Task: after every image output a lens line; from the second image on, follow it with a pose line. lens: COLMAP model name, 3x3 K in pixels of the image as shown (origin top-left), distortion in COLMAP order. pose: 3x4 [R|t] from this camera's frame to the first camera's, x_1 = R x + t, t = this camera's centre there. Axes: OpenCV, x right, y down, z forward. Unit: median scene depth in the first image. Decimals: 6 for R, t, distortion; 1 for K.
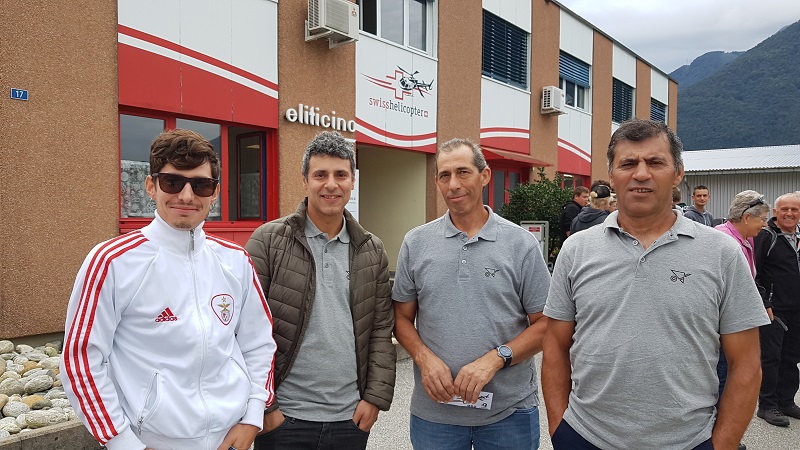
lens RADIAL K [[635.5, 0, 399.7], [0, 635.5, 231.4], [0, 0, 1]] dist [0.013829, -0.025117]
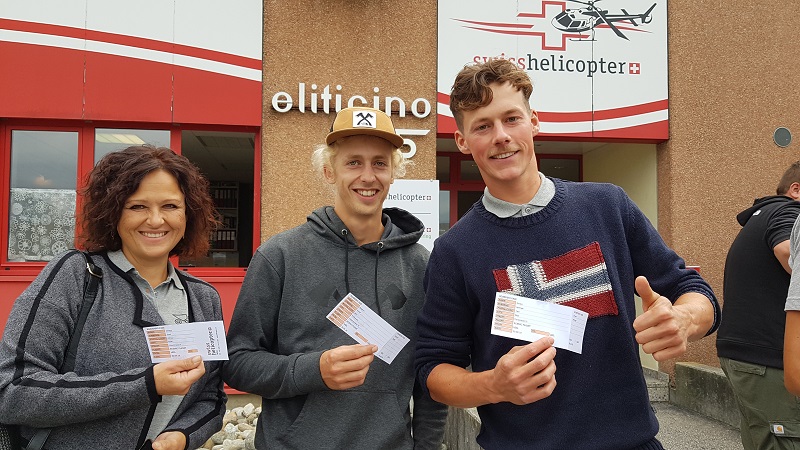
lens RADIAL K [[635.5, 0, 398.7], [0, 635.5, 225.1], [0, 0, 1]] dist [0.013829, -0.025117]
pose [[0.706199, -0.033167, -0.707236, 0.346684], [-0.014705, 0.998000, -0.061486, -0.019647], [0.707860, 0.053821, 0.704299, 0.603498]]
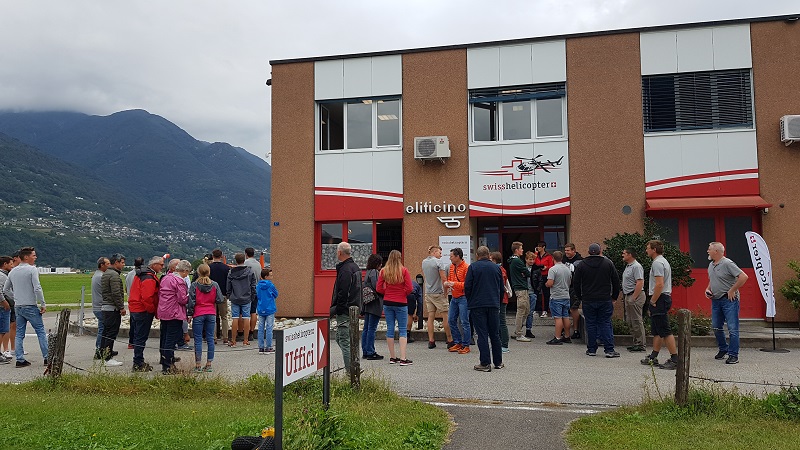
lens RADIAL K [[635.5, 0, 398.8], [0, 635.5, 224.1], [0, 0, 1]] dist [0.013829, -0.025117]
pose [[0.411387, -0.092980, -0.906706, 1.328871], [-0.011184, 0.994193, -0.107026, 0.042925], [0.911392, 0.054170, 0.407959, 0.246788]]
